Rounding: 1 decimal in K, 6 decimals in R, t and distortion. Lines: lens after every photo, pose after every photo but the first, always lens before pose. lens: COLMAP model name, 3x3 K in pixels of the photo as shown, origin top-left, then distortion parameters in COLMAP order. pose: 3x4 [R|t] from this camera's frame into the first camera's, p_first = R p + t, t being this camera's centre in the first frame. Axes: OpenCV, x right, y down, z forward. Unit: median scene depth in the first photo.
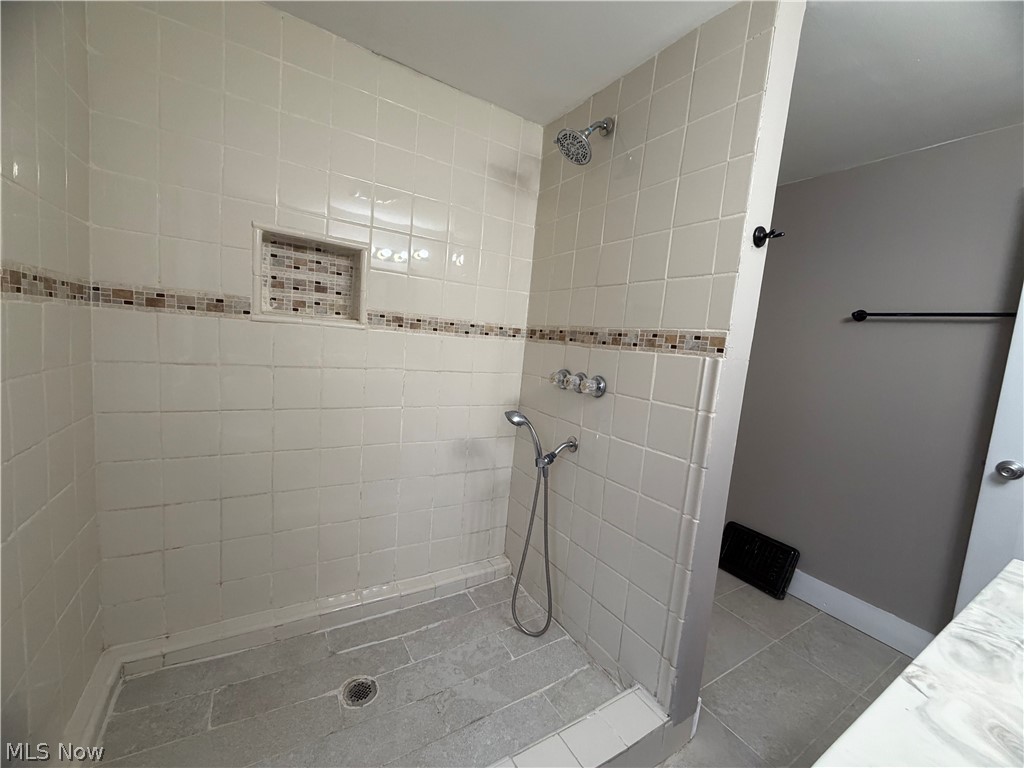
lens RADIAL K [[407.3, 0, 511.7], [0, 407.3, 384.1], [0, 0, 1]] dist [-0.000761, 0.000609]
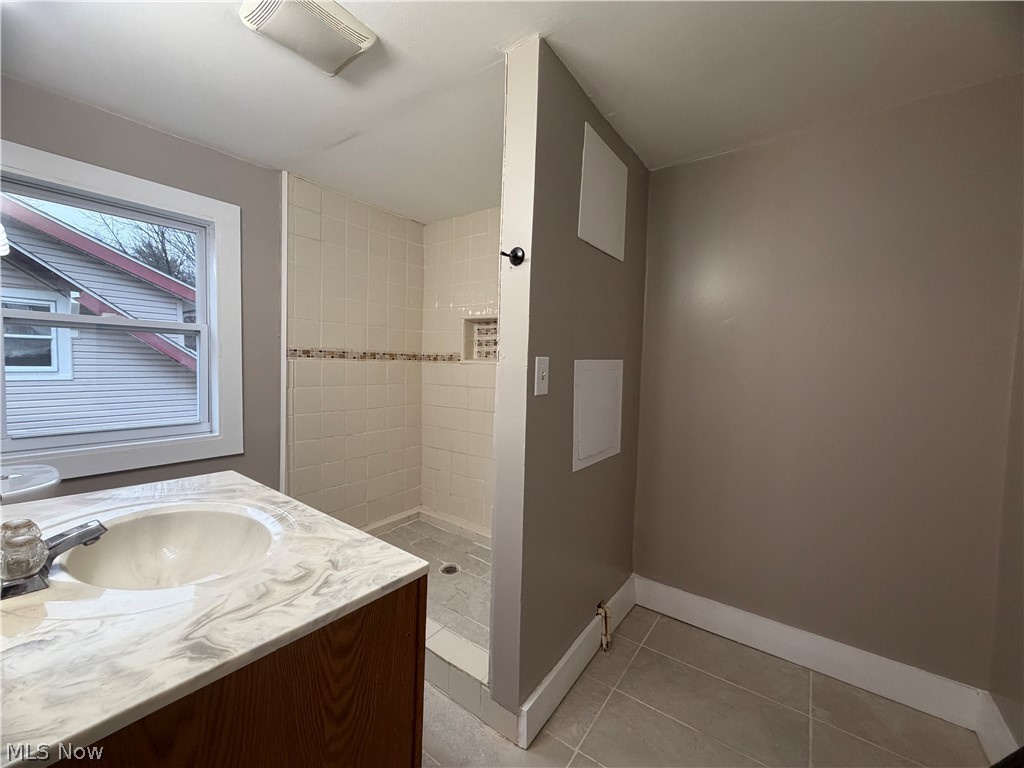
lens RADIAL K [[407.3, 0, 506.1], [0, 407.3, 383.0], [0, 0, 1]] dist [-0.000761, 0.000609]
pose [[0.364555, -0.028263, -0.930753, 1.377227], [-0.089711, 0.993824, -0.065316, 0.052590], [0.926850, 0.107310, 0.359768, 0.512873]]
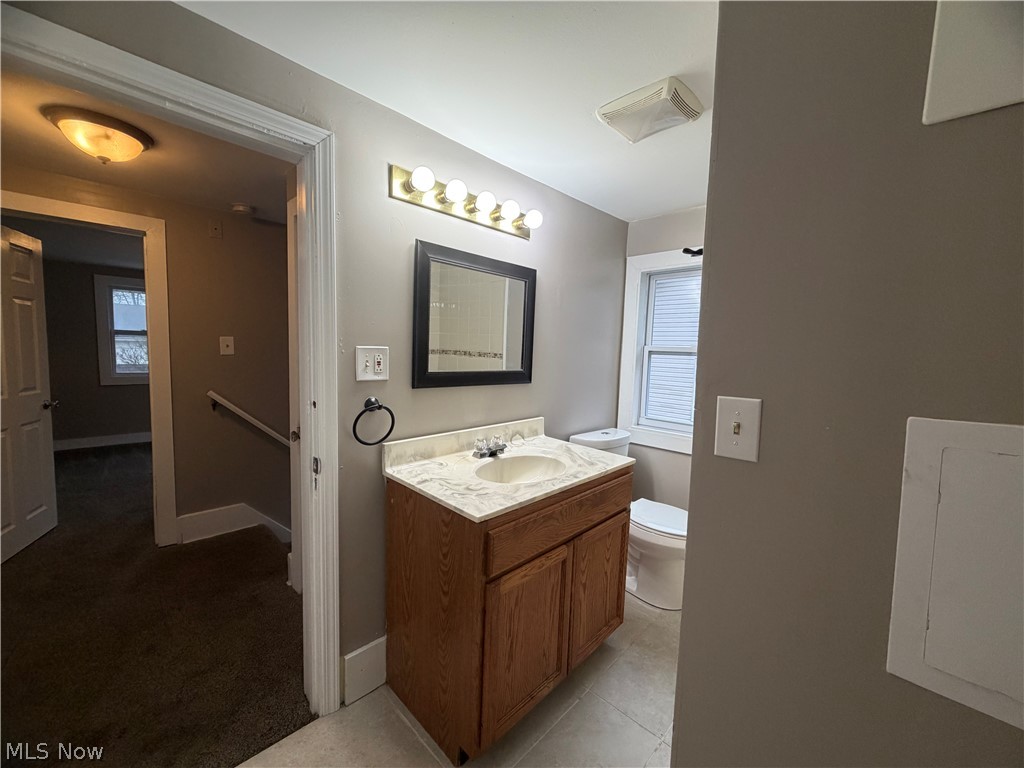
lens RADIAL K [[407.3, 0, 509.7], [0, 407.3, 382.8], [0, 0, 1]] dist [-0.000761, 0.000609]
pose [[-0.964922, -0.094405, -0.244976, 0.971655], [-0.136666, 0.977335, 0.161673, -0.155047], [0.224161, 0.189482, -0.955954, 1.443160]]
